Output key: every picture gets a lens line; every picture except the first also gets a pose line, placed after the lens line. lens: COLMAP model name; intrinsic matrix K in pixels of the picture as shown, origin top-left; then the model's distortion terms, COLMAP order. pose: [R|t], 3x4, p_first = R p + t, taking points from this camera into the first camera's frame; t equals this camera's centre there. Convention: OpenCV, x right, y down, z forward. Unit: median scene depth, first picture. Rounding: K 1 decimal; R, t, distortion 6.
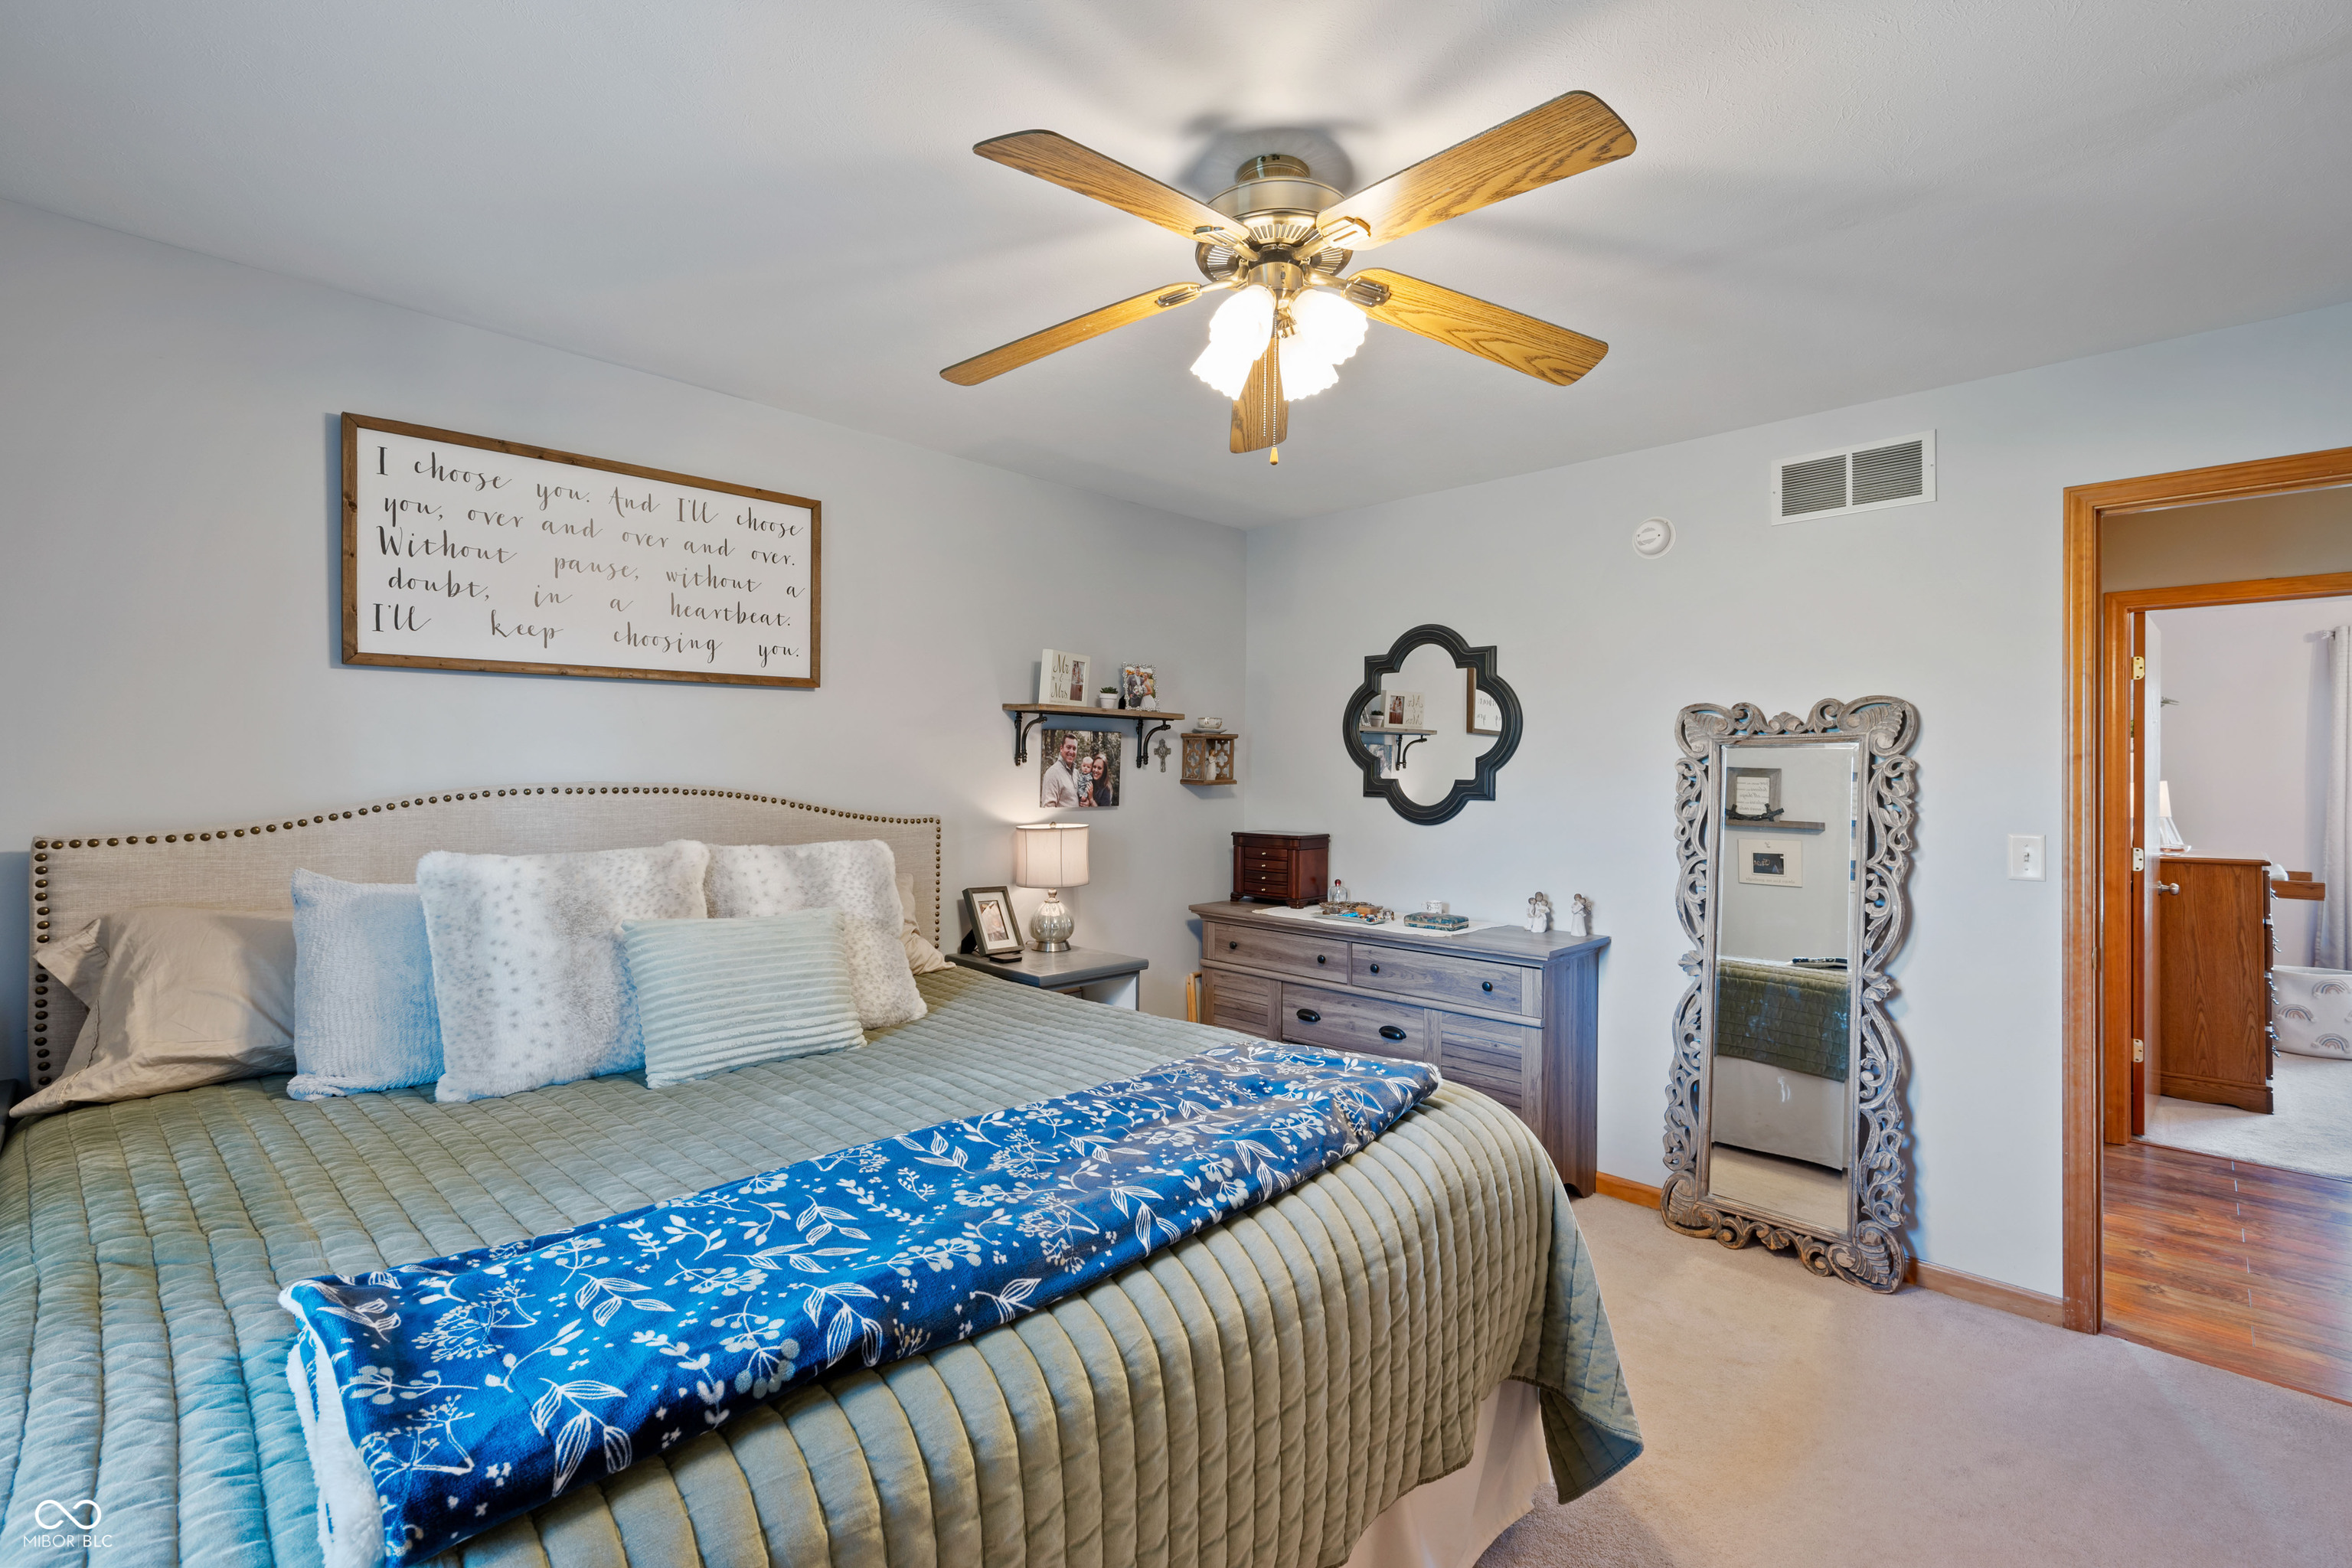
lens RADIAL K [[1034.0, 0, 1173.3], [0, 1034.0, 779.3], [0, 0, 1]] dist [-0.000828, -0.000762]
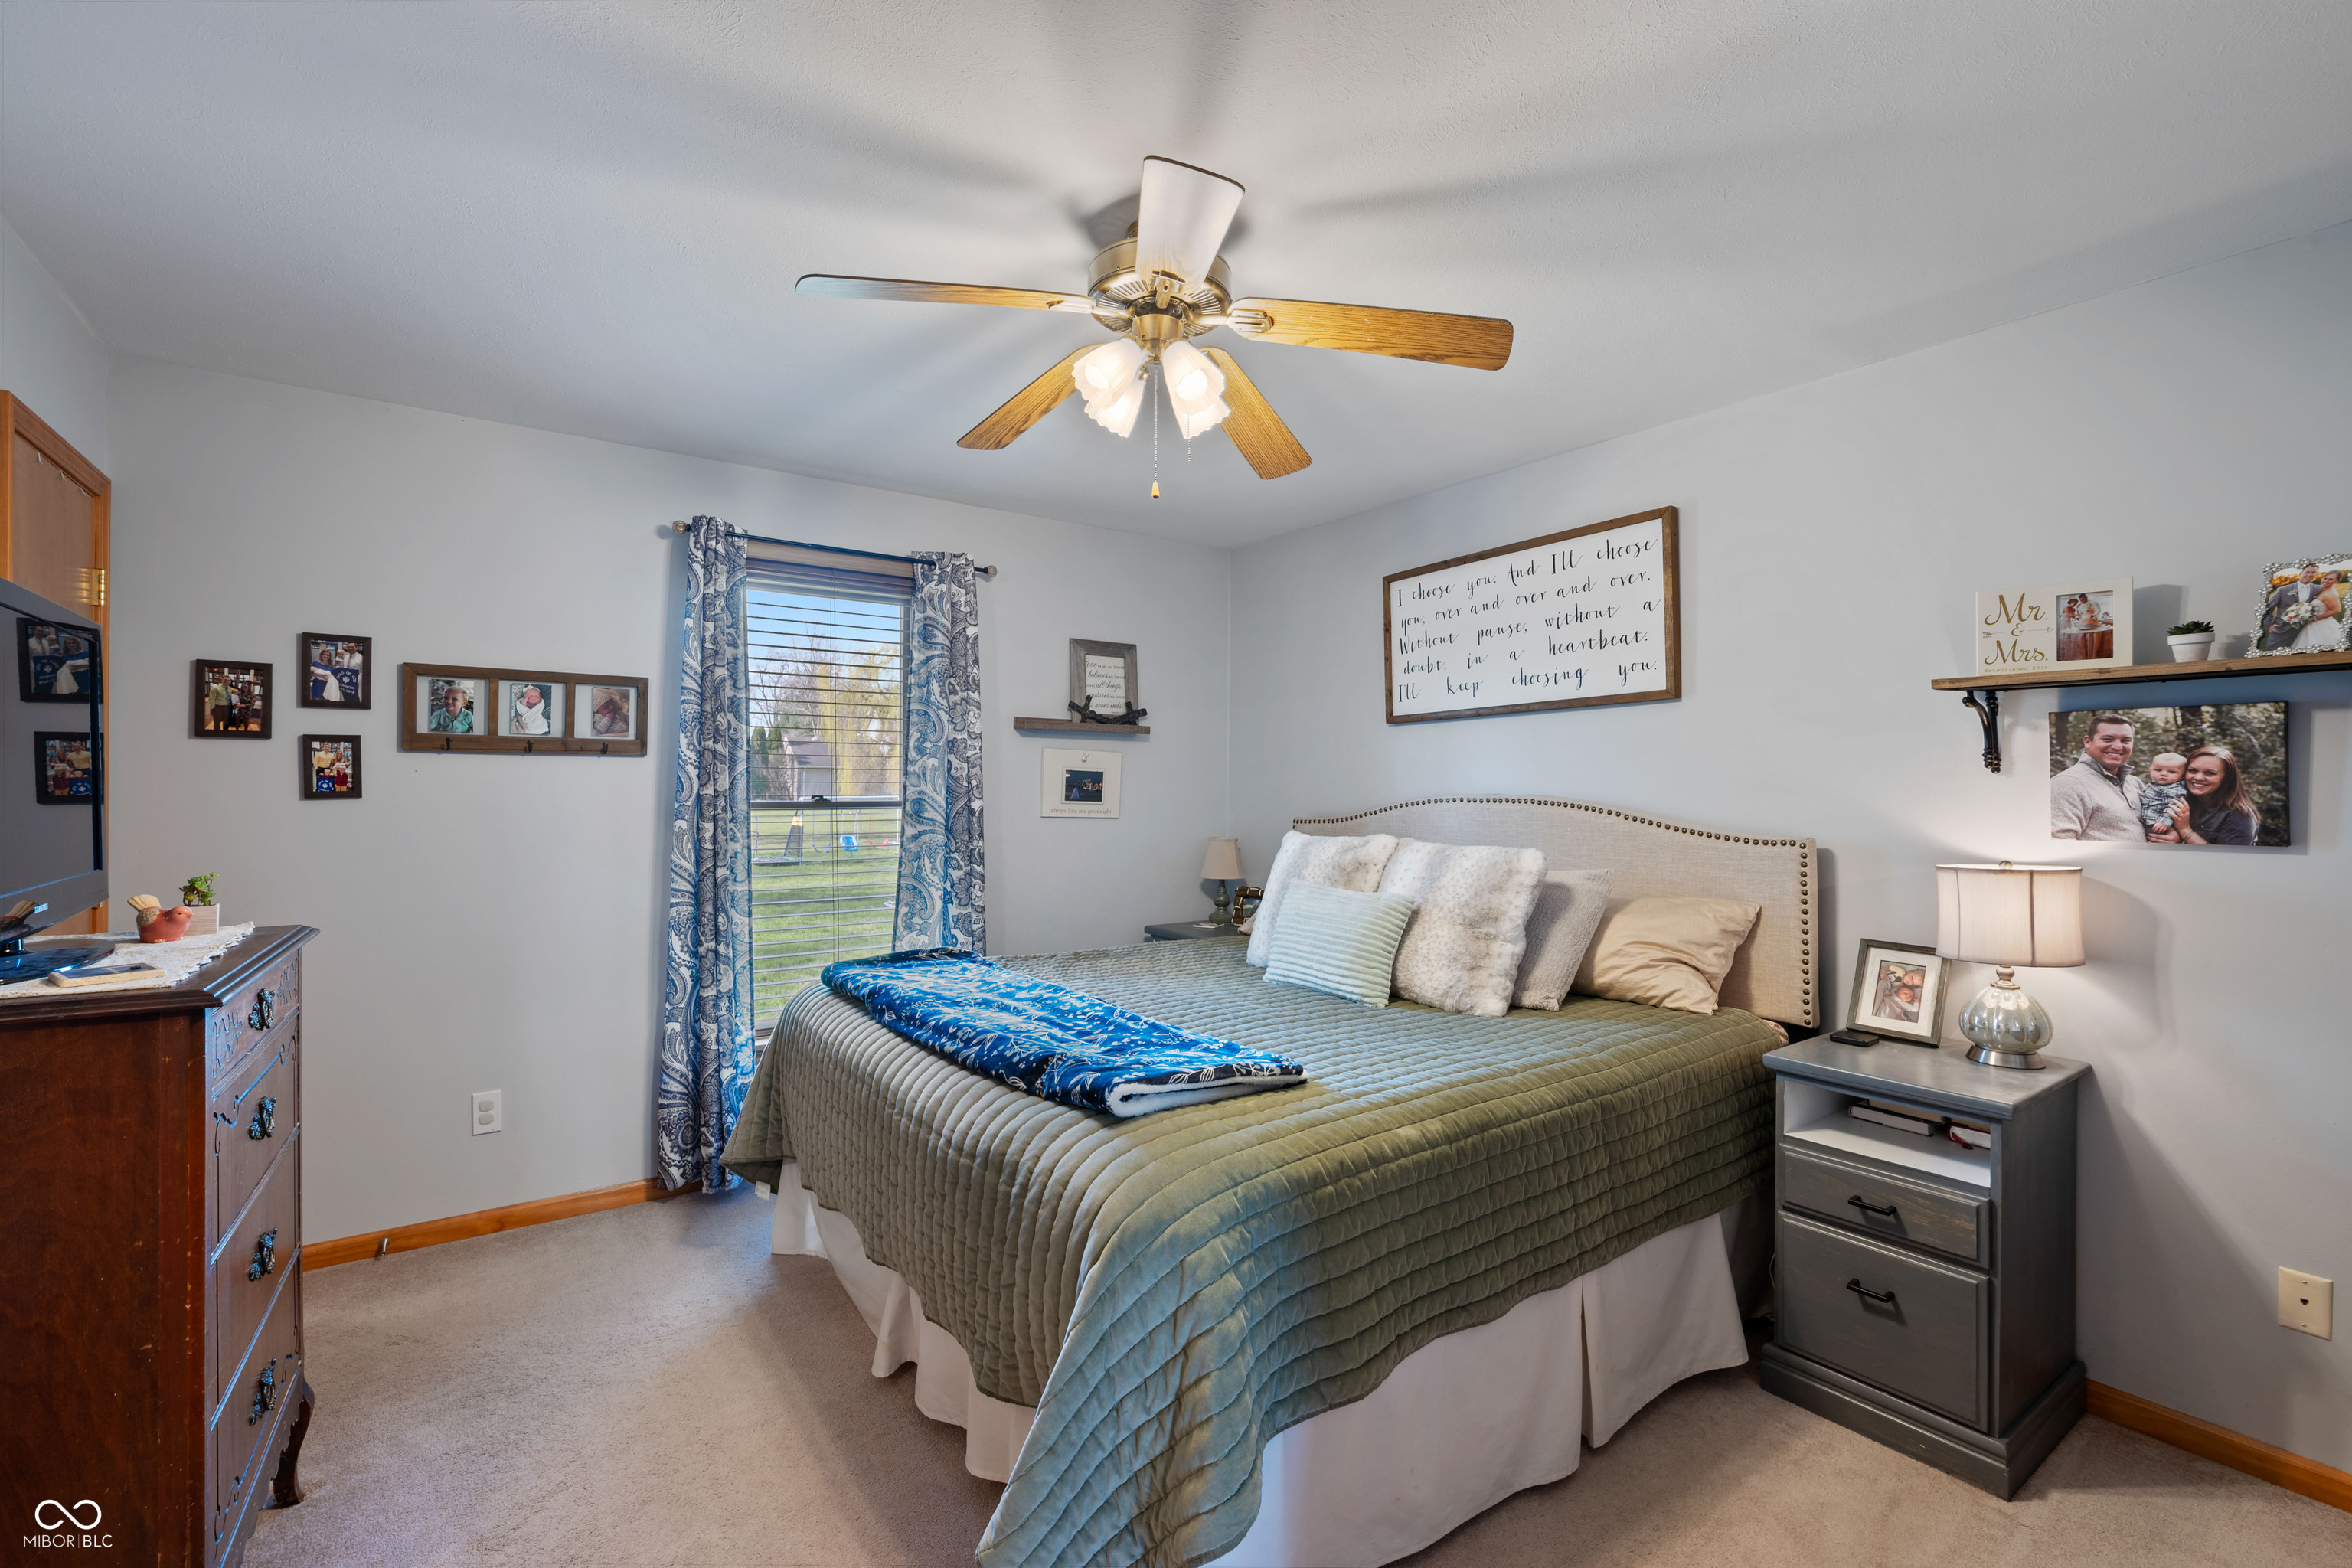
lens RADIAL K [[1034.0, 0, 1173.4], [0, 1034.0, 787.9], [0, 0, 1]] dist [-0.000828, -0.000762]
pose [[-0.173152, -0.006617, -0.984873, 0.735164], [-0.005231, 0.999970, -0.005799, 0.004037], [0.984881, 0.004148, -0.173182, 0.750246]]
